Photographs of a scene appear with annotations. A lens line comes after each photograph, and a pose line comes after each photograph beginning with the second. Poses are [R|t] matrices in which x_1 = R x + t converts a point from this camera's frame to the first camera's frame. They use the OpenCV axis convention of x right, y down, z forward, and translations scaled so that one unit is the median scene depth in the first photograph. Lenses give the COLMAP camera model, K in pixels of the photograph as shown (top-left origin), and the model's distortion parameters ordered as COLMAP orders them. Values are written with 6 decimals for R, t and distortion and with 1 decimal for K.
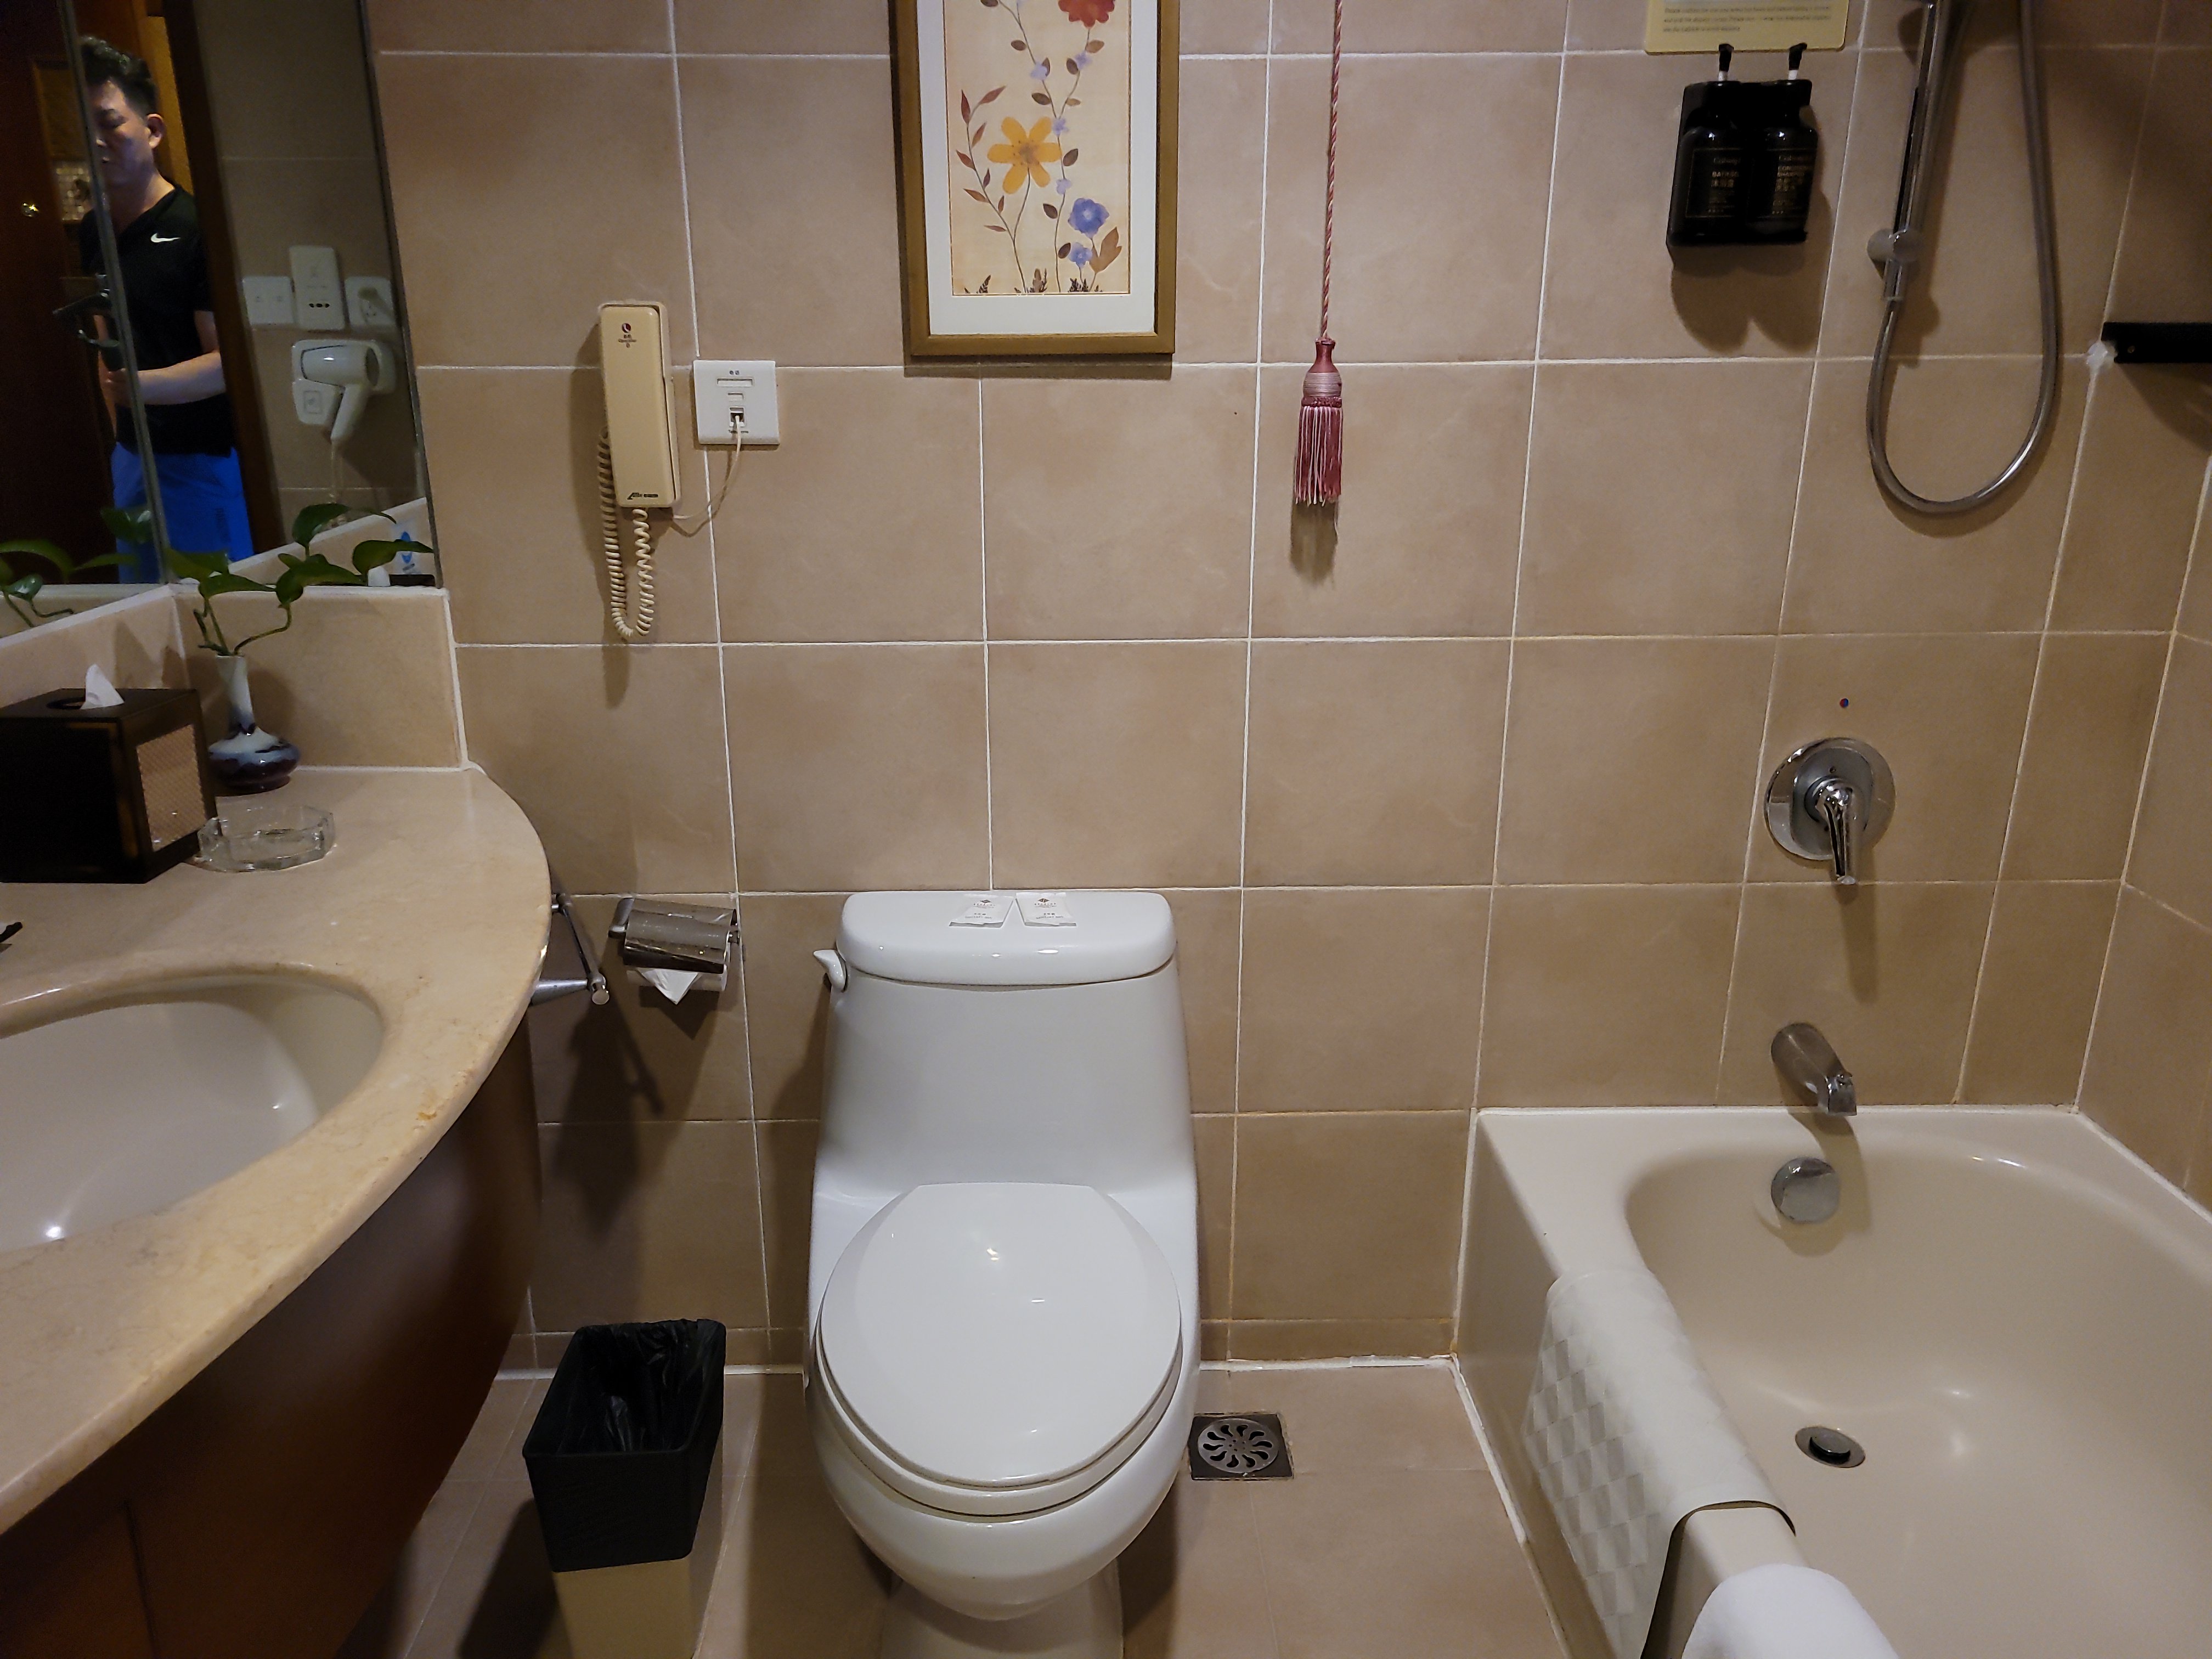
lens RADIAL K [[1701.3, 0, 1103.2], [0, 1701.3, 766.9], [0, 0, 1]] dist [0.020133, -0.011533]
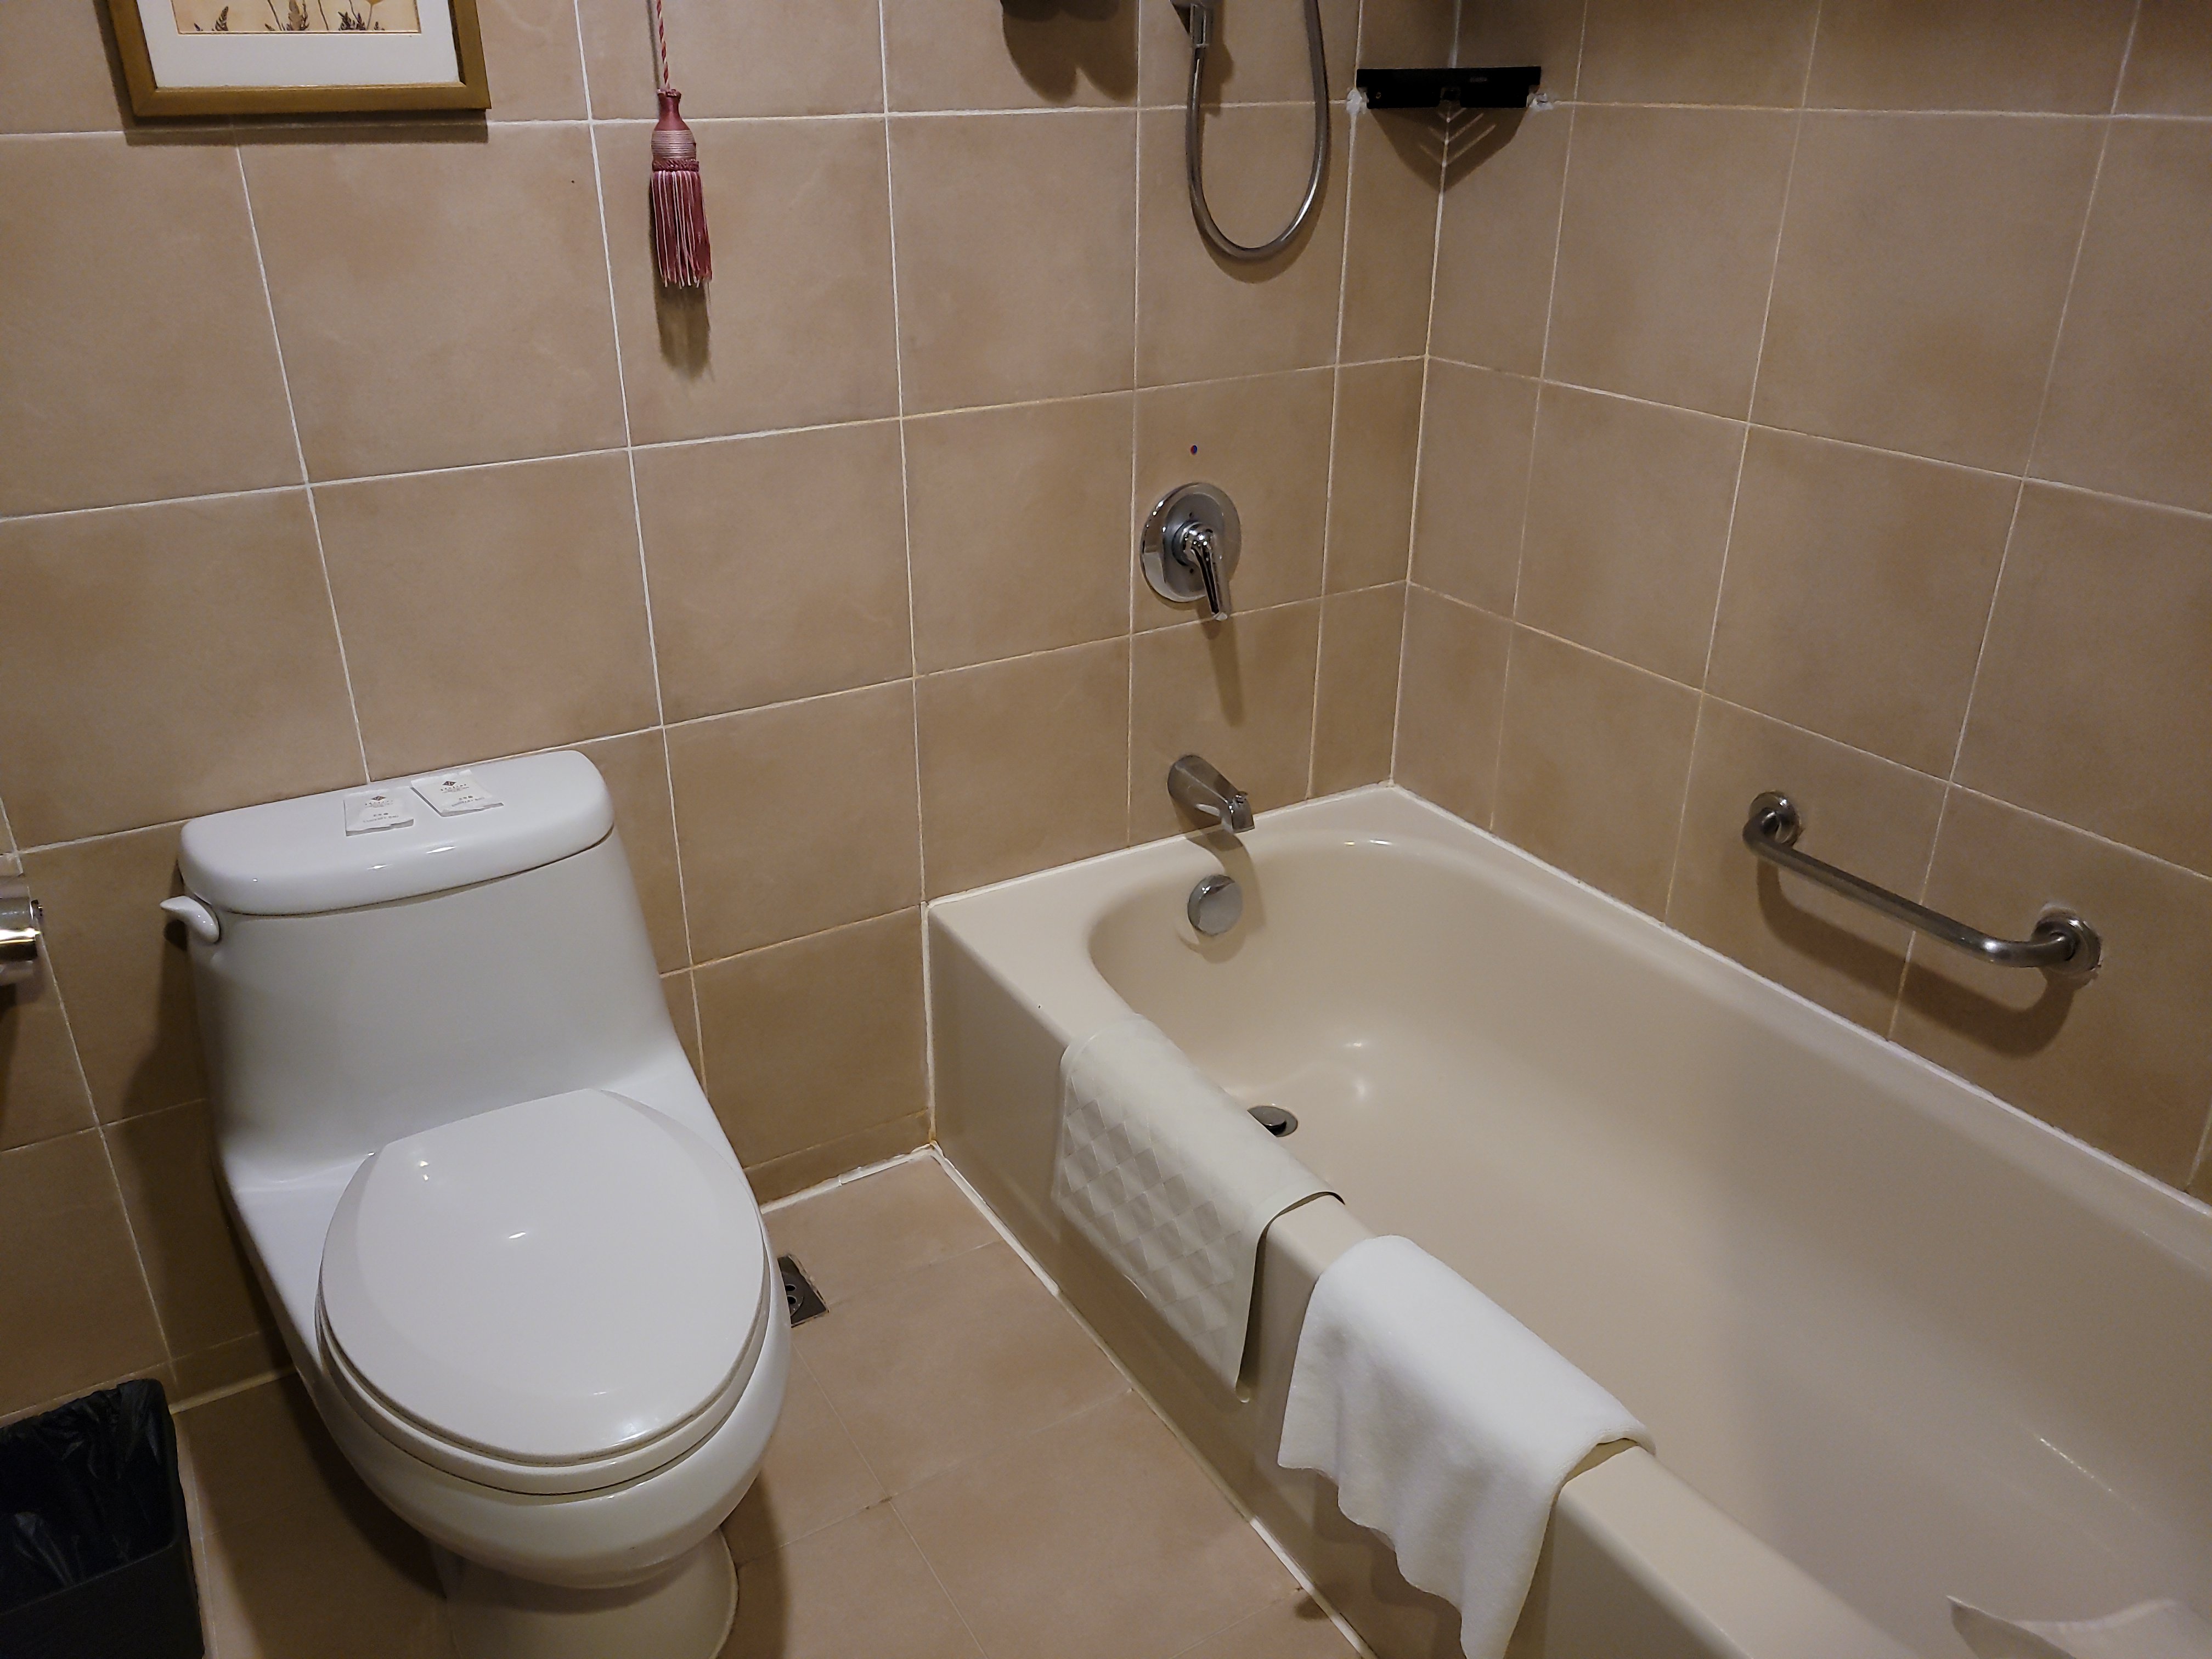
lens RADIAL K [[1701.3, 0, 1103.2], [0, 1701.3, 766.9], [0, 0, 1]] dist [0.020133, -0.011533]
pose [[0.868209, -0.191291, 0.457843, -0.135078], [0.130117, 0.978182, 0.161953, -0.024020], [-0.478834, -0.081036, 0.874157, 0.097313]]
